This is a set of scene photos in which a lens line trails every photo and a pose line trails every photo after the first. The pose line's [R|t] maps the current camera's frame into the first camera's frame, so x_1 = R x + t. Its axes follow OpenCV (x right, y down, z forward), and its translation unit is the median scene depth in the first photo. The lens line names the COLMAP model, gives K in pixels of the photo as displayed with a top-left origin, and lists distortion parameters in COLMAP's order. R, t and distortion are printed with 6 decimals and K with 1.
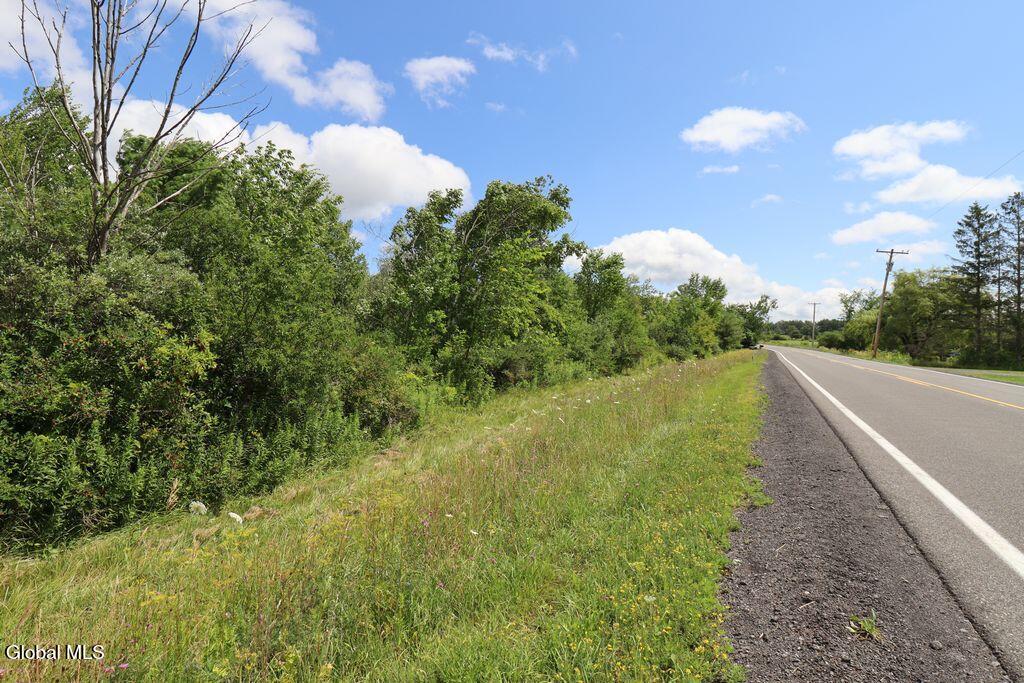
lens RADIAL K [[521.7, 0, 513.4], [0, 521.7, 344.3], [0, 0, 1]] dist [0.000769, 0.000010]
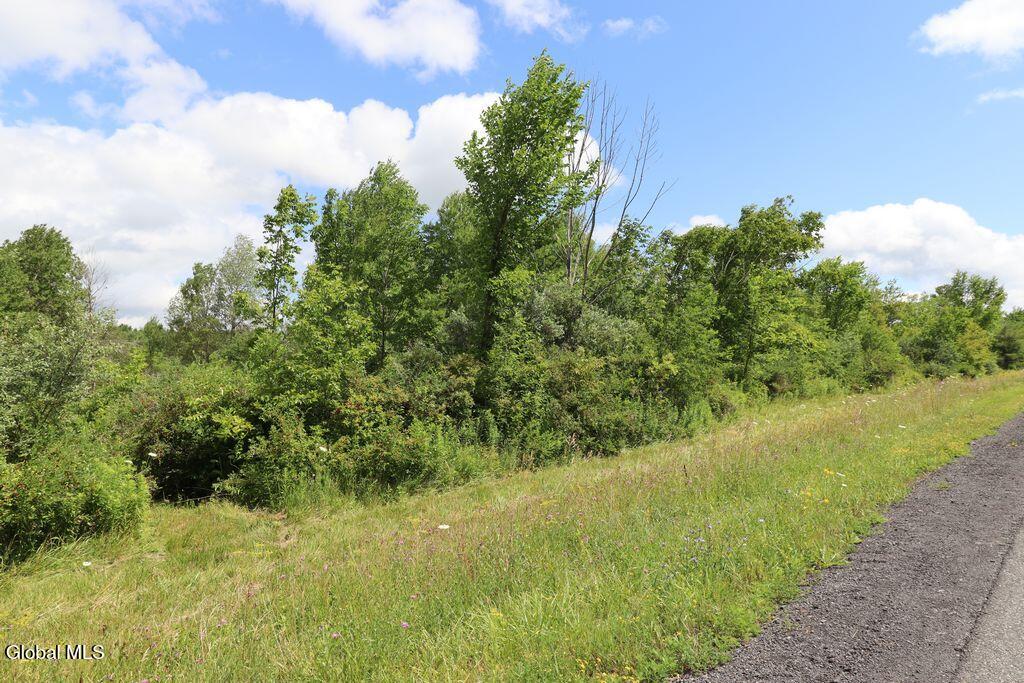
lens RADIAL K [[657.9, 0, 510.5], [0, 657.9, 340.5], [0, 0, 1]] dist [0.002580, -0.003384]
pose [[0.964060, -0.010900, -0.265461, -0.071400], [0.001392, 0.999352, -0.035979, 0.002765], [0.265681, 0.034316, 0.963450, -0.221323]]
